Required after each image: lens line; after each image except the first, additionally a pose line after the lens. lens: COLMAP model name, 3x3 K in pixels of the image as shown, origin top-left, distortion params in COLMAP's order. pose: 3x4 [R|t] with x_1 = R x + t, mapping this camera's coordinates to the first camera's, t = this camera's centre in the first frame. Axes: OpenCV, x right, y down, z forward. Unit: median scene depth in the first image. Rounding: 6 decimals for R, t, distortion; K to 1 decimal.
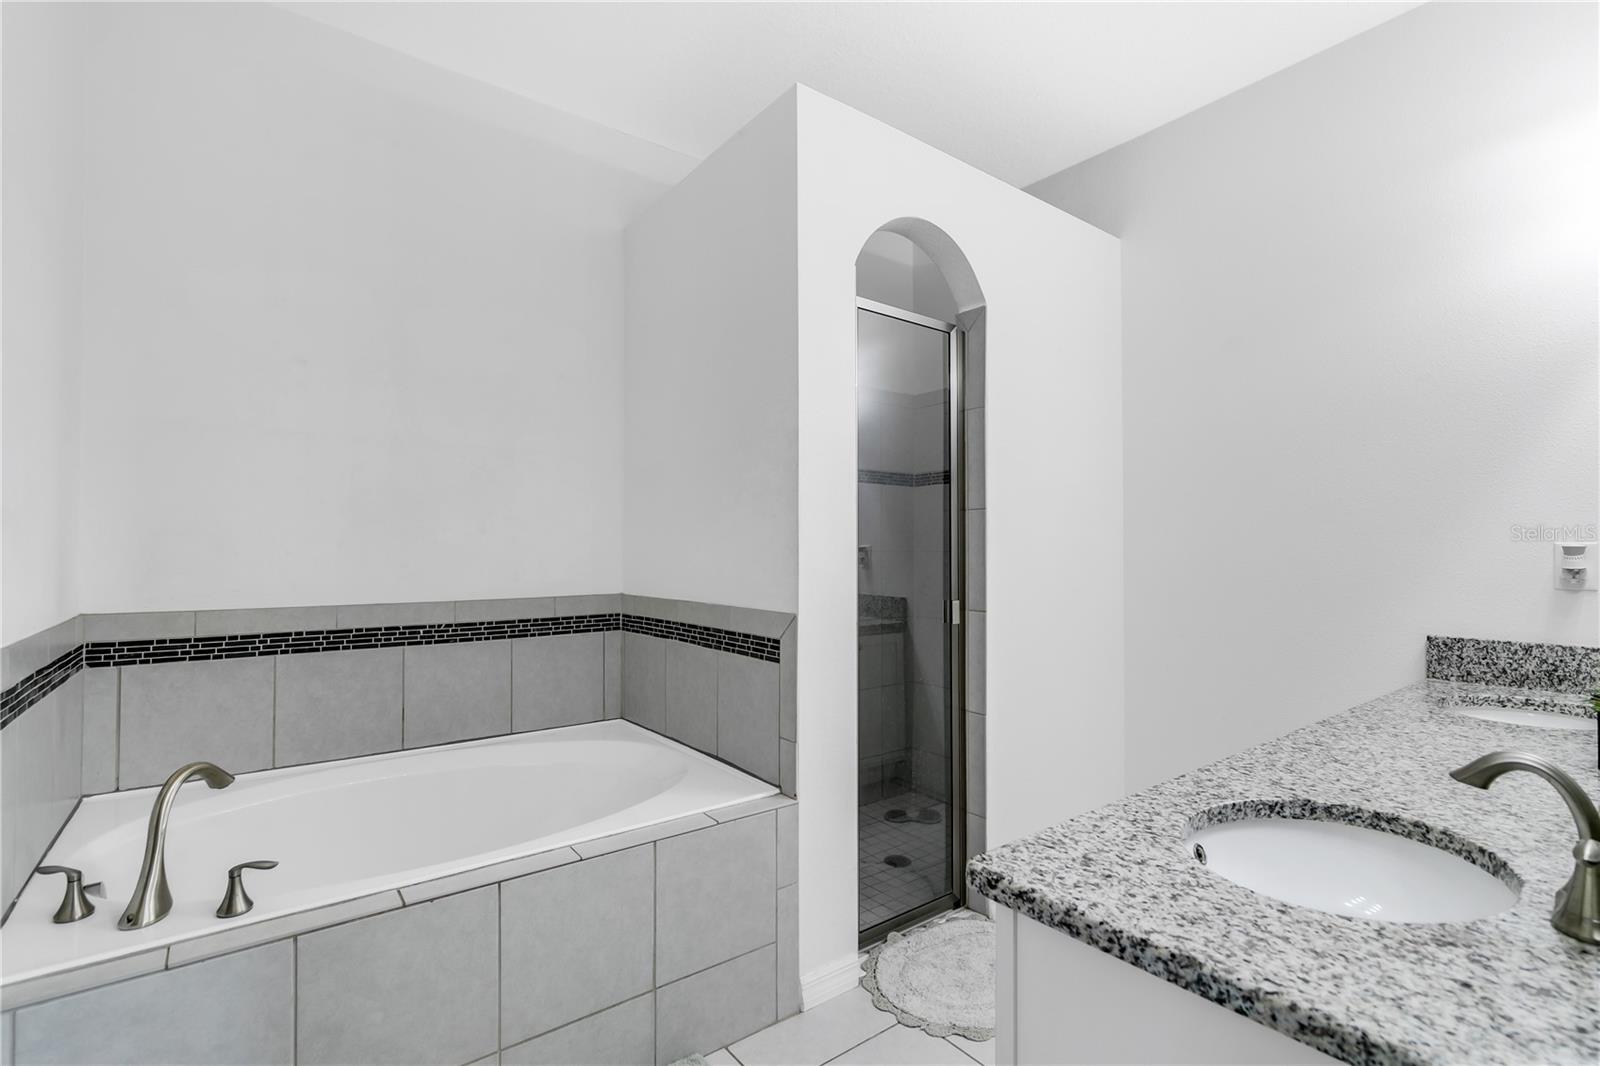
lens RADIAL K [[731.0, 0, 798.6], [0, 731.0, 539.0], [0, 0, 1]] dist [0.001015, -0.000785]
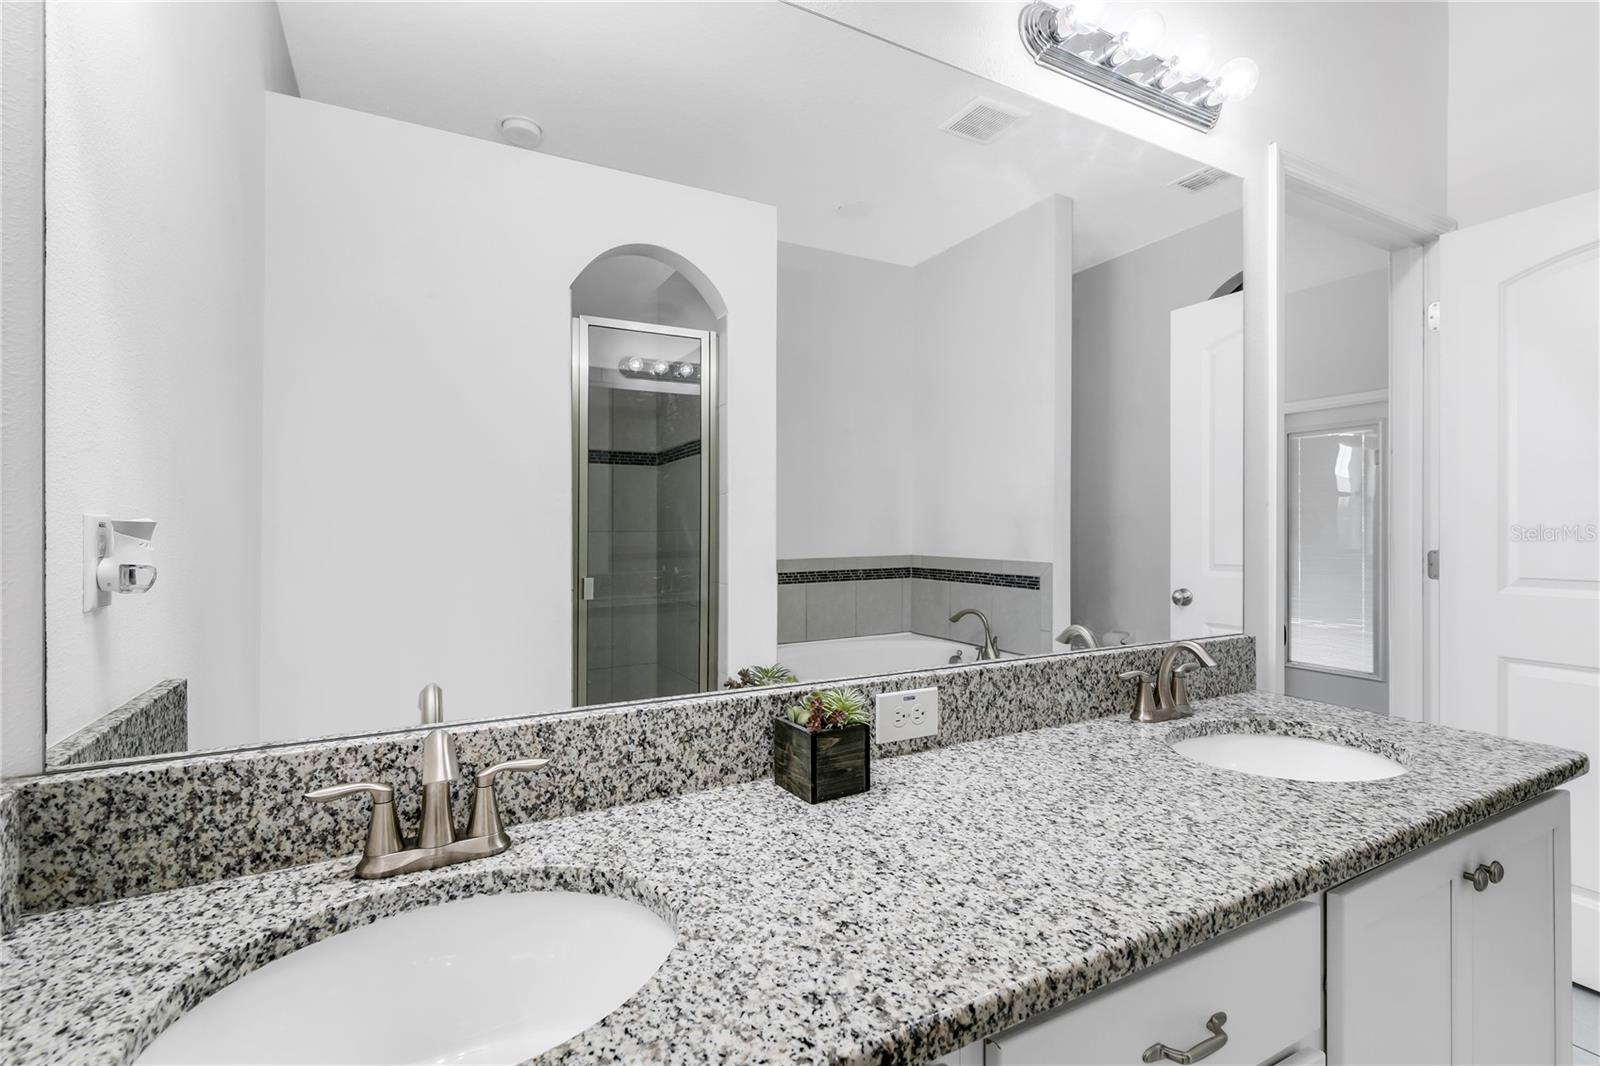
lens RADIAL K [[731.0, 0, 798.6], [0, 731.0, 539.0], [0, 0, 1]] dist [0.001015, -0.000785]
pose [[-0.988264, -0.000820, 0.152755, 1.130689], [-0.001177, 0.999997, -0.002250, 0.035839], [-0.152752, -0.002403, -0.988262, 1.975445]]
